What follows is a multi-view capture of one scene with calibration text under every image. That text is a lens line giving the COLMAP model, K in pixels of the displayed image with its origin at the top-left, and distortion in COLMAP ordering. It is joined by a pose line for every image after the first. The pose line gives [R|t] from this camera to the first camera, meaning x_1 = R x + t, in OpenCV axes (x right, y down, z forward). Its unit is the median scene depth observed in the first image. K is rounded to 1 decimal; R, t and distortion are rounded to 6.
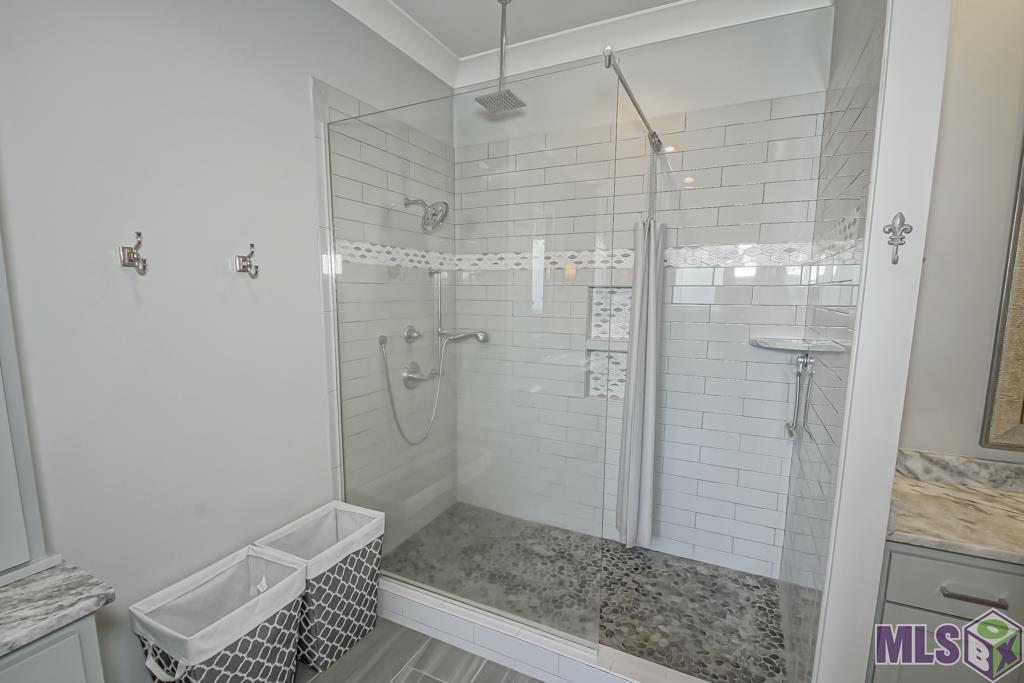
lens RADIAL K [[473.4, 0, 498.4], [0, 473.4, 361.9], [0, 0, 1]] dist [0.000896, -0.007568]
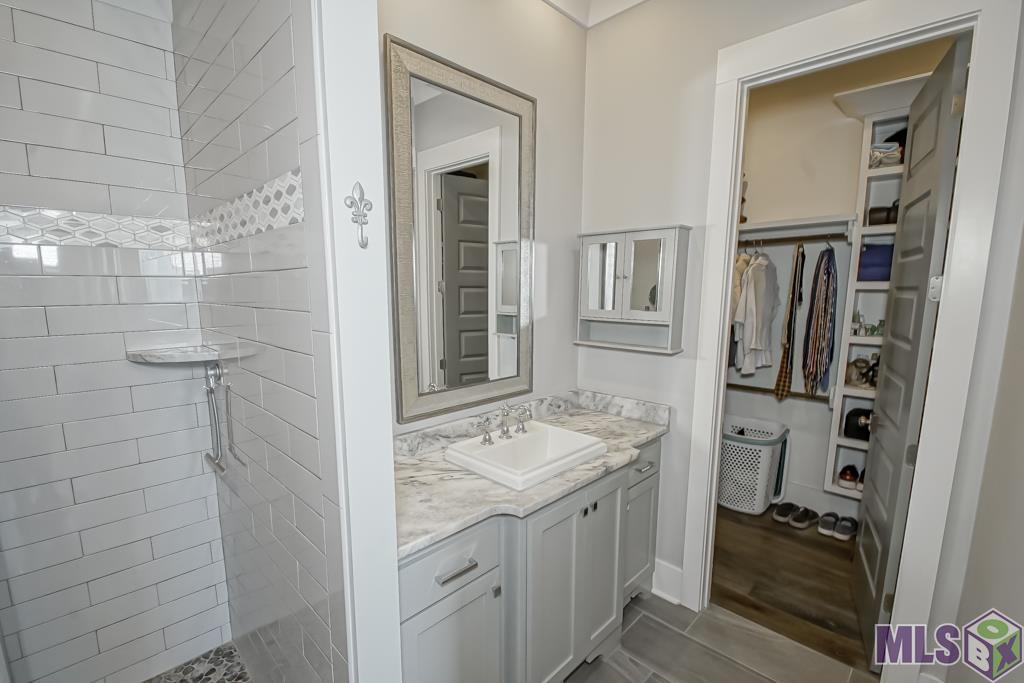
lens RADIAL K [[455.6, 0, 493.0], [0, 455.6, 361.4], [0, 0, 1]] dist [0.000916, -0.000065]
pose [[0.316722, -0.153654, 0.935990, 0.115228], [0.142011, 0.983351, 0.113375, -0.055656], [-0.937827, 0.097012, 0.333270, 0.419925]]
